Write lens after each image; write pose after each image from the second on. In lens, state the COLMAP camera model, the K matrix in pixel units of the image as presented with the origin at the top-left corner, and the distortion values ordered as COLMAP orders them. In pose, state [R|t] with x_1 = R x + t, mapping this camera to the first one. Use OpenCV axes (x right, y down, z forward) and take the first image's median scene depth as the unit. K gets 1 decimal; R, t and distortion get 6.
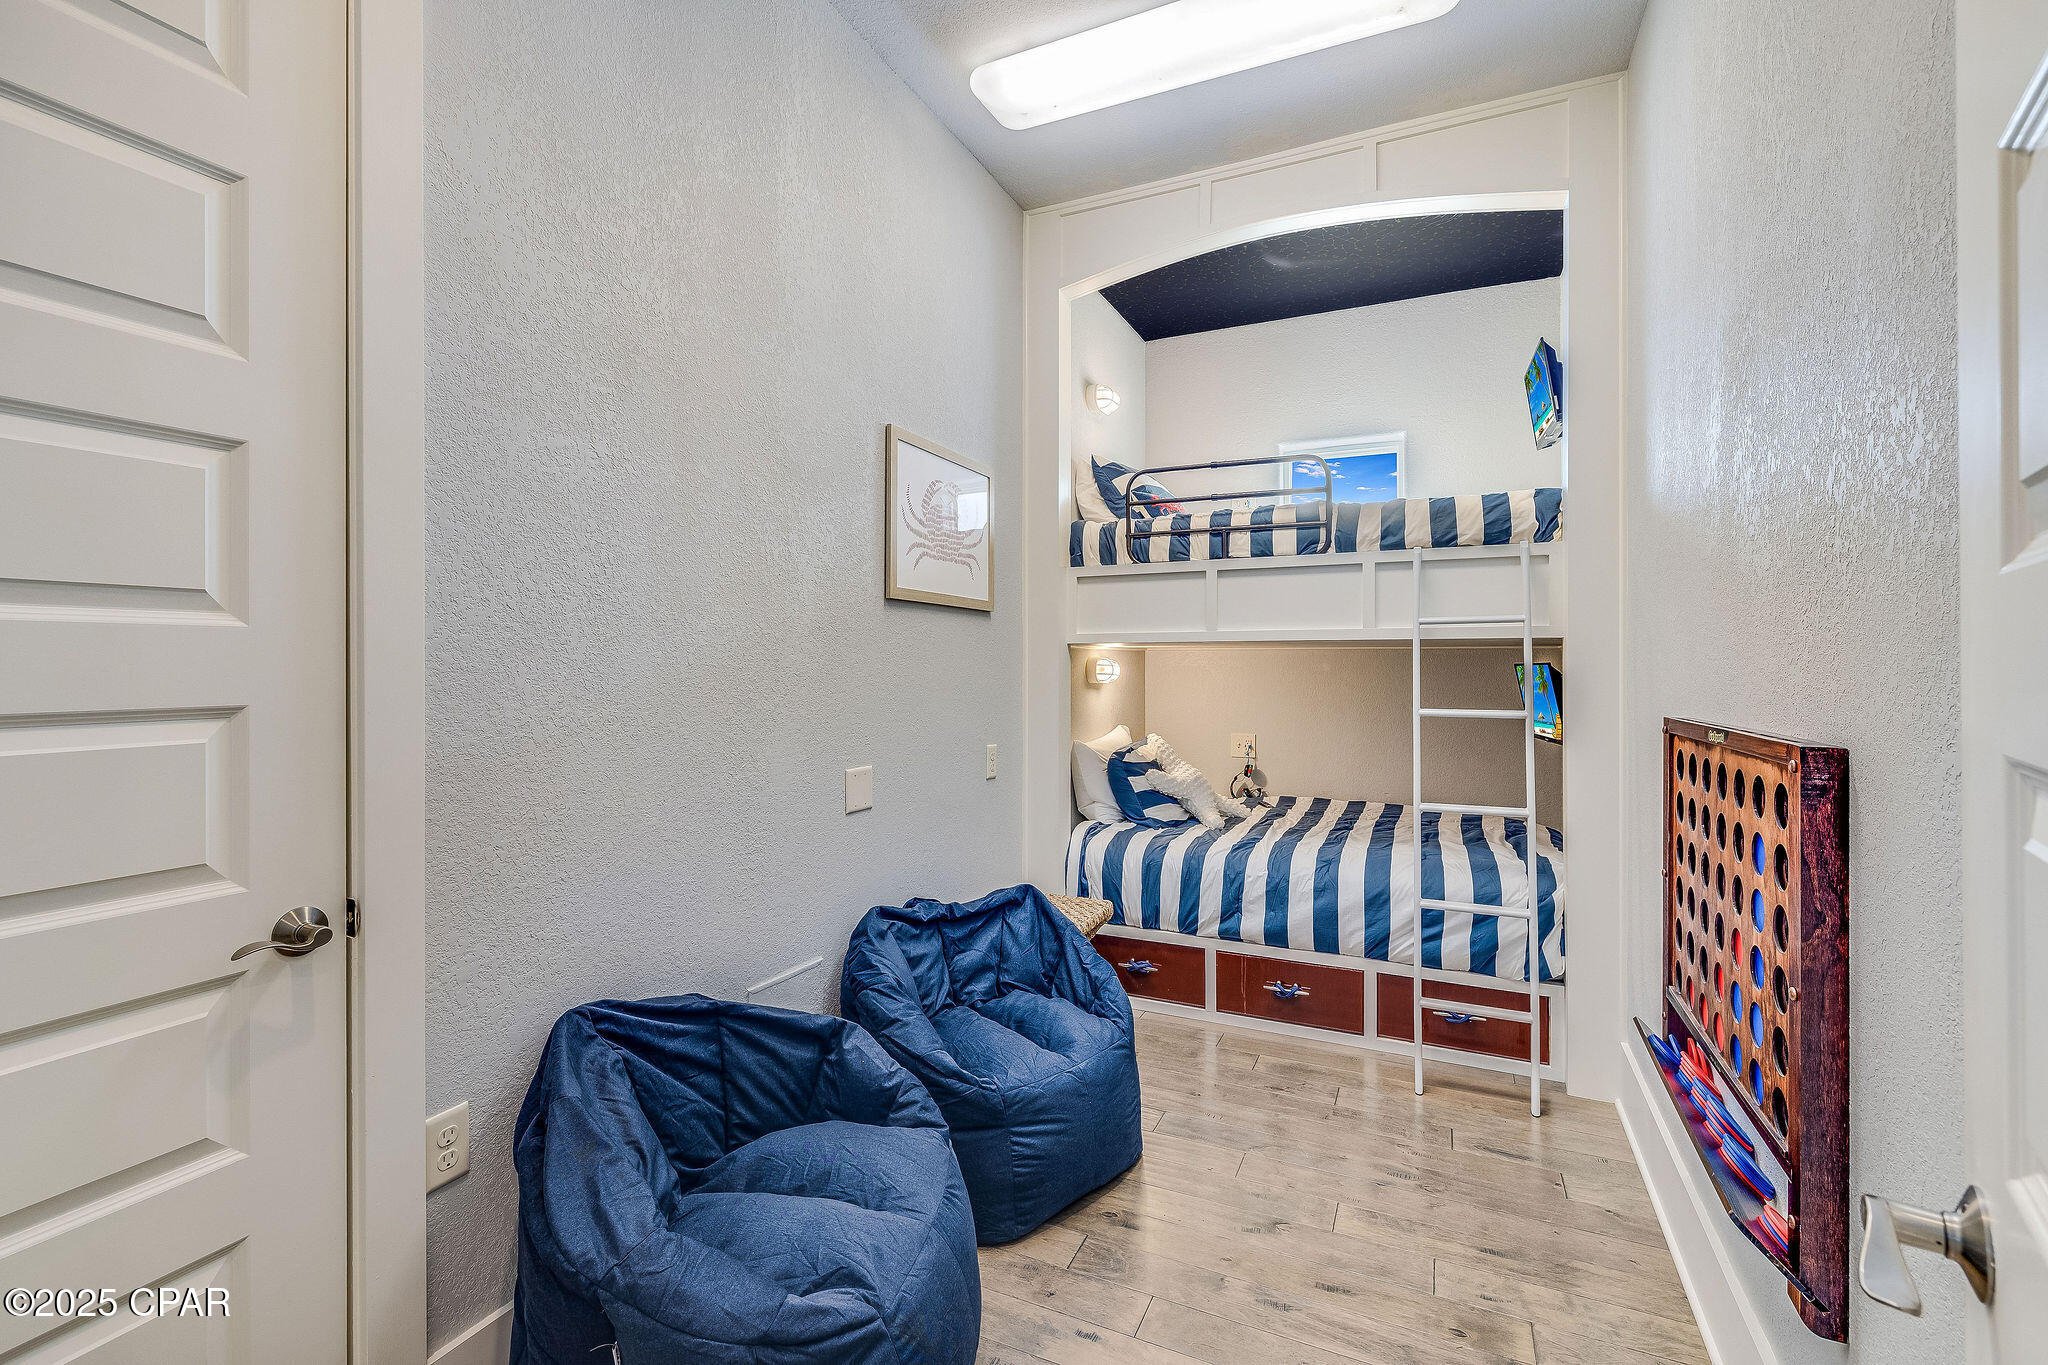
lens RADIAL K [[871.1, 0, 1019.9], [0, 871.1, 669.0], [0, 0, 1]] dist [-0.001886, -0.000179]
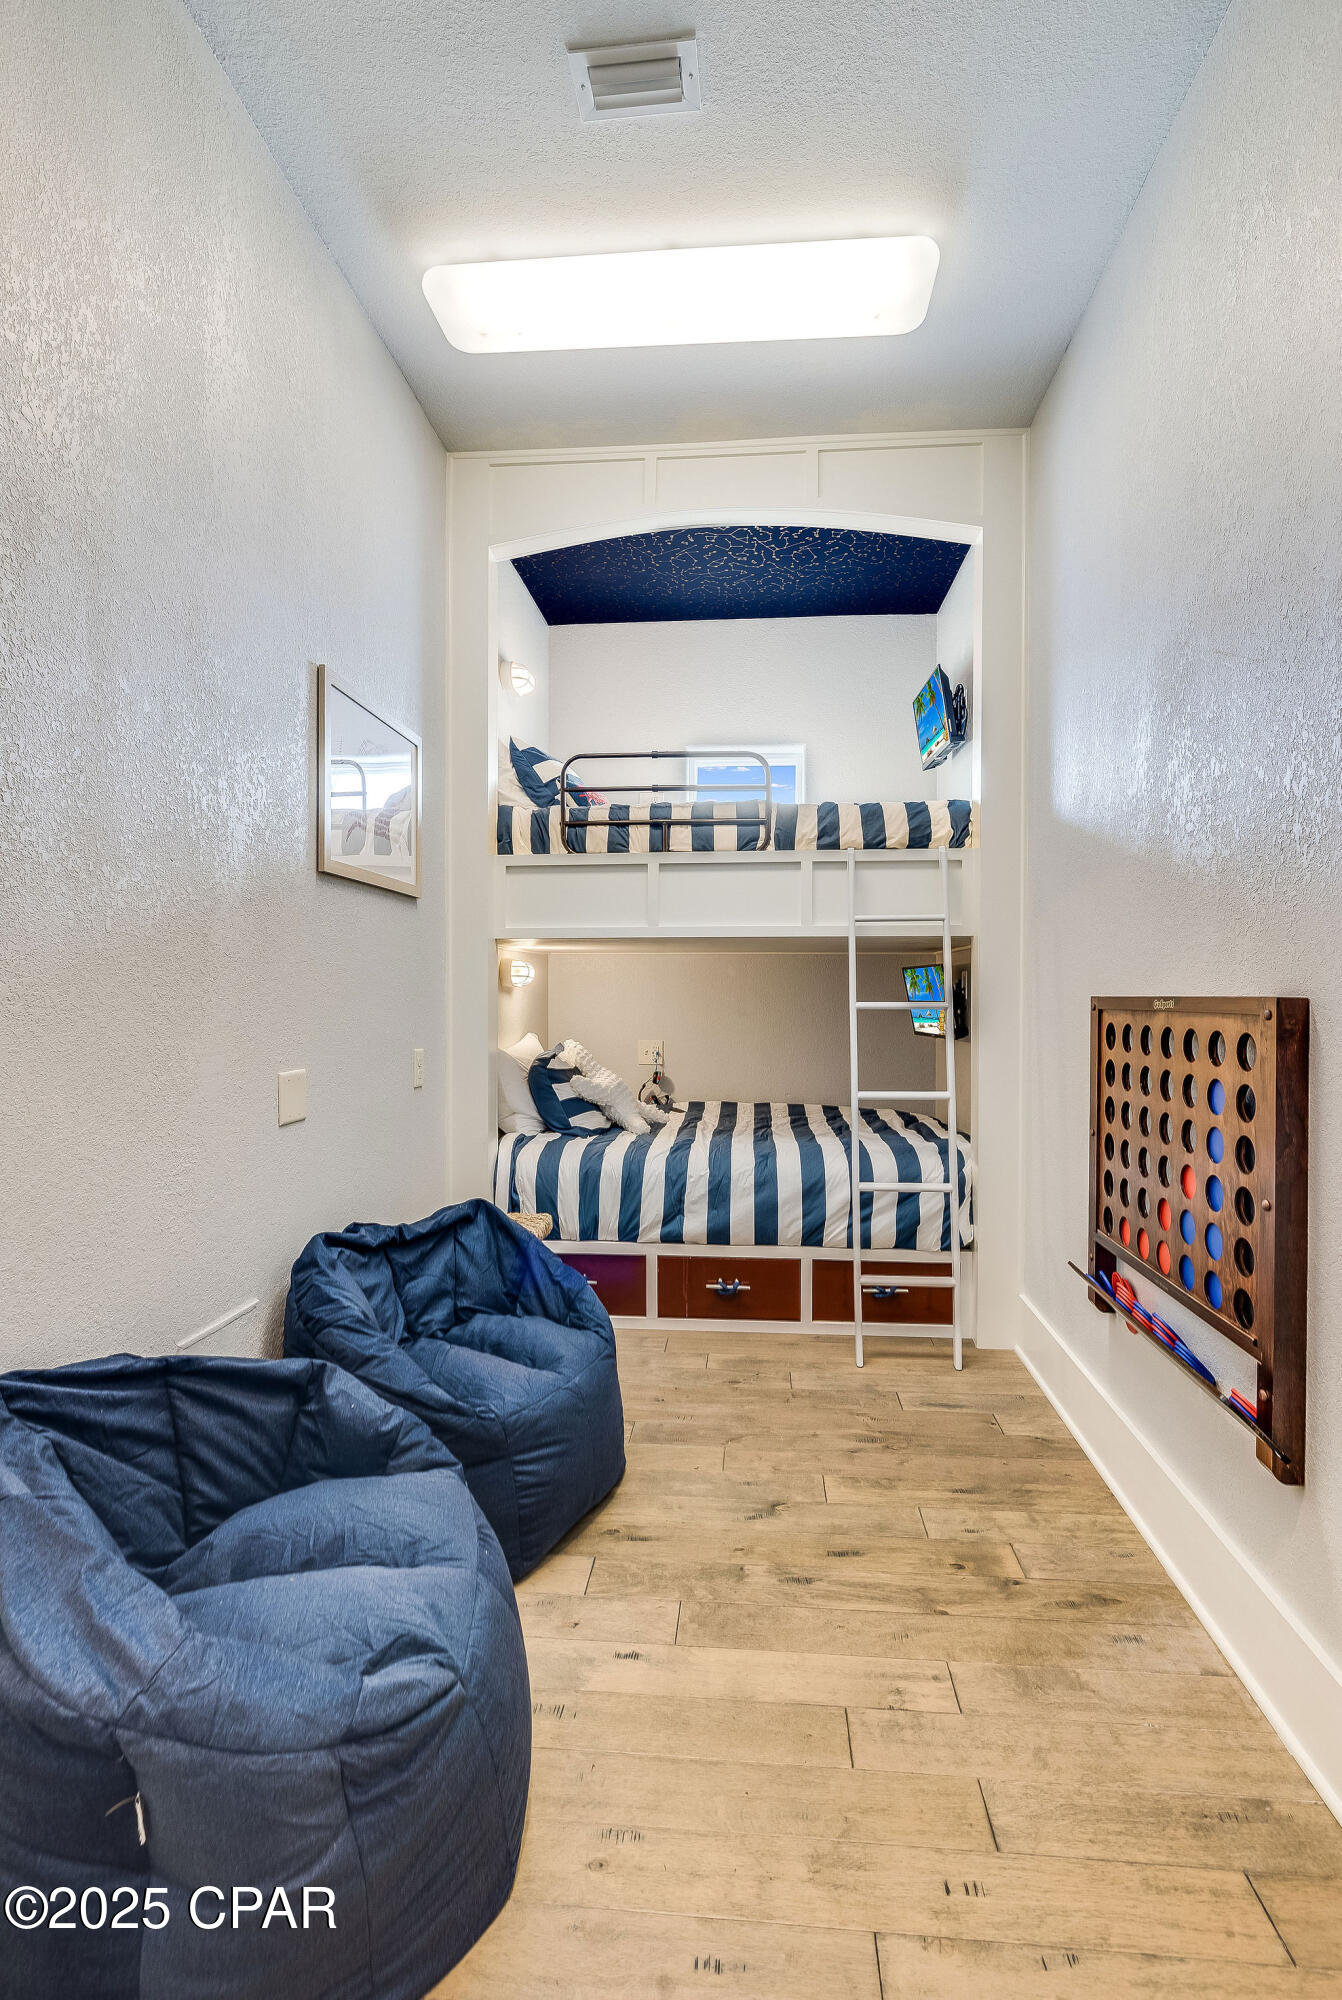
lens RADIAL K [[913.4, 0, 671.0], [0, 913.4, 1004.3], [0, 0, 1]] dist [-0.009034, 0.001207]
pose [[0.938692, -0.005538, 0.344711, -0.141761], [0.000822, 0.999904, 0.013826, 0.036625], [-0.344755, -0.012694, 0.938607, 0.052178]]
